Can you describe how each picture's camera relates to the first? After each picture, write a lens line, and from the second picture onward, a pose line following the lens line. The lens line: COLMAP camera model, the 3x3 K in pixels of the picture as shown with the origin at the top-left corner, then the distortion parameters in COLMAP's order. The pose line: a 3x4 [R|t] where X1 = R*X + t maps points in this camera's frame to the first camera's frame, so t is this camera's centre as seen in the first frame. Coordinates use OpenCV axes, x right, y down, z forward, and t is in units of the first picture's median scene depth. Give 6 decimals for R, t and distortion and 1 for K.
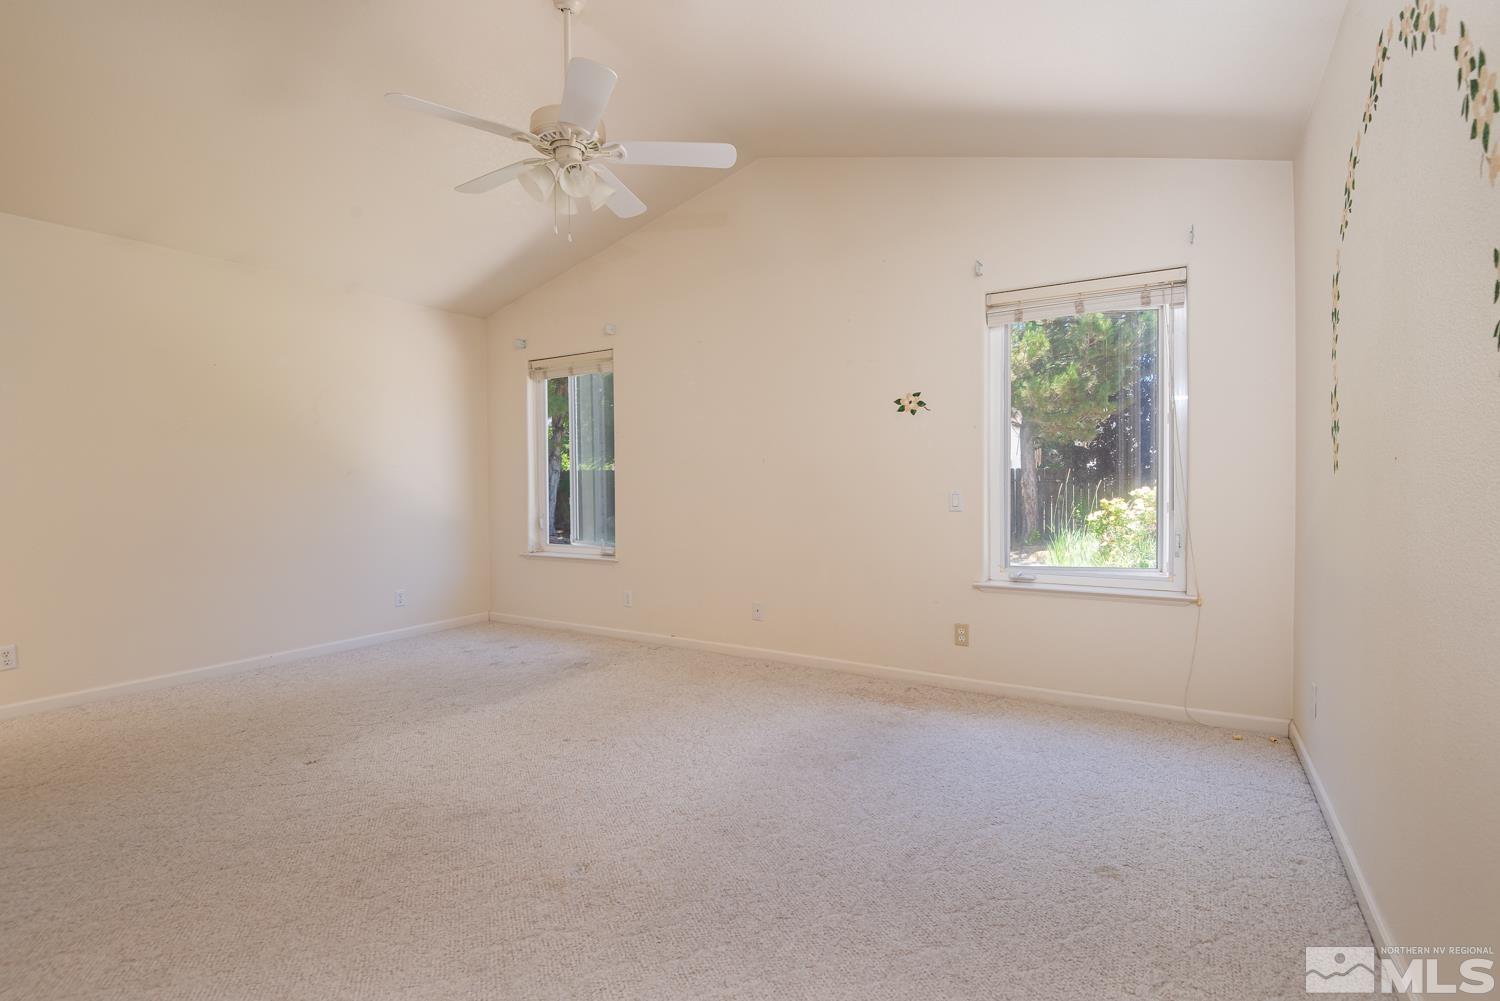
lens RADIAL K [[660.9, 0, 768.6], [0, 660.9, 500.2], [0, 0, 1]] dist [-0.030386, -0.020854]
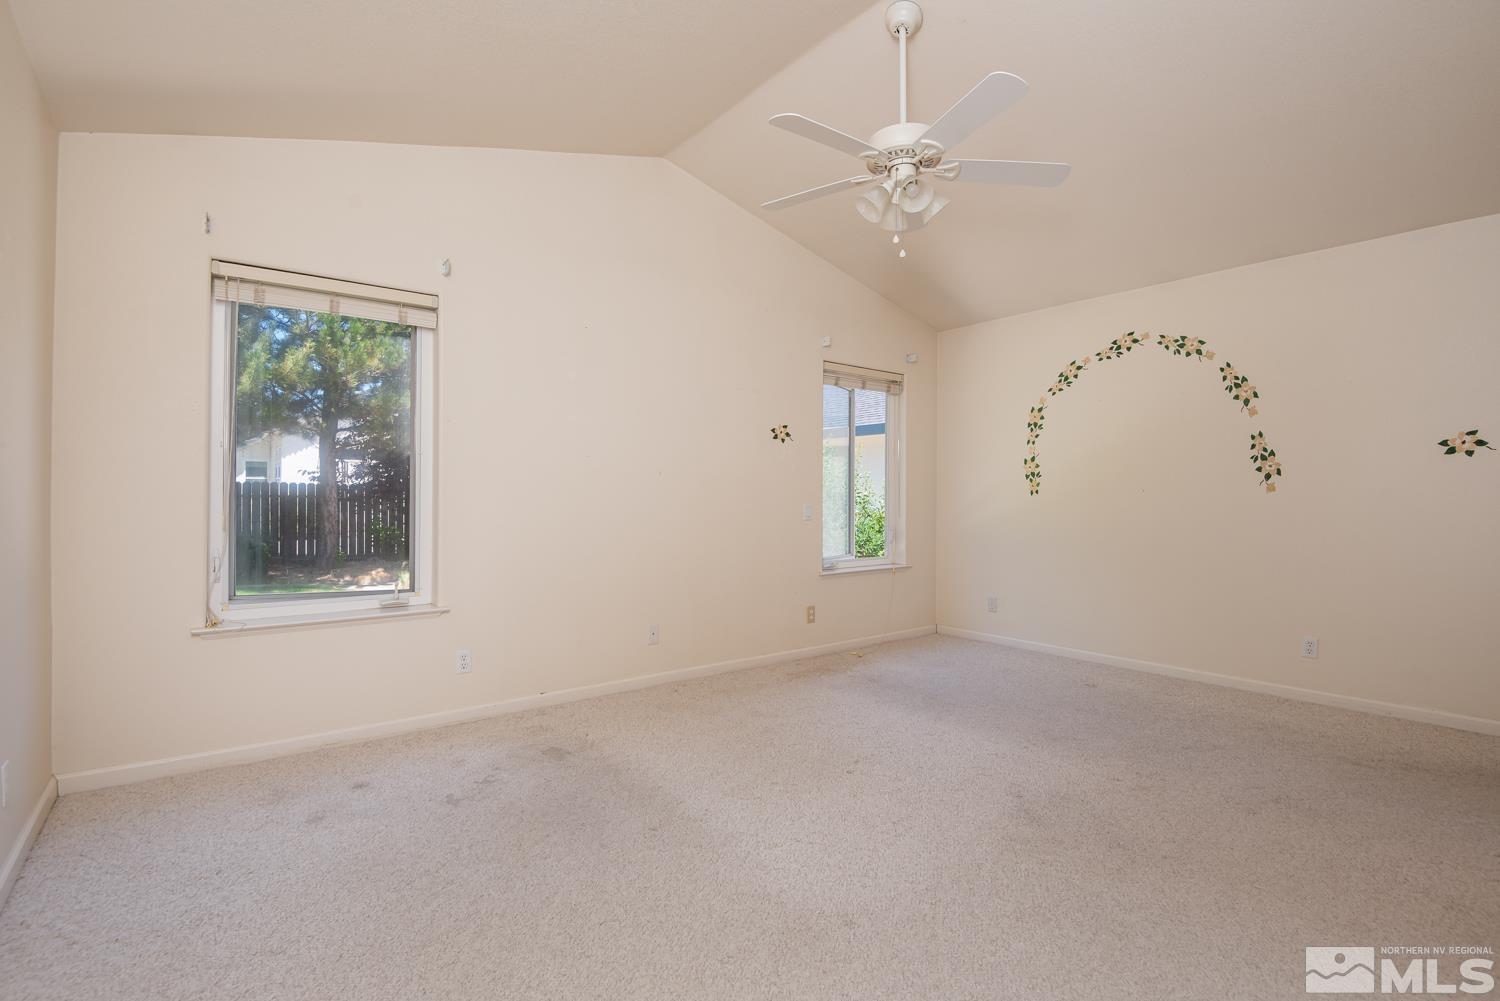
lens RADIAL K [[689.6, 0, 744.7], [0, 689.6, 494.2], [0, 0, 1]] dist [0.000789, -0.024178]
pose [[0.371642, 0.011685, 0.928303, -1.002875], [0.021223, 0.999553, -0.021078, -0.007966], [-0.928133, 0.027535, 0.371228, 0.590510]]
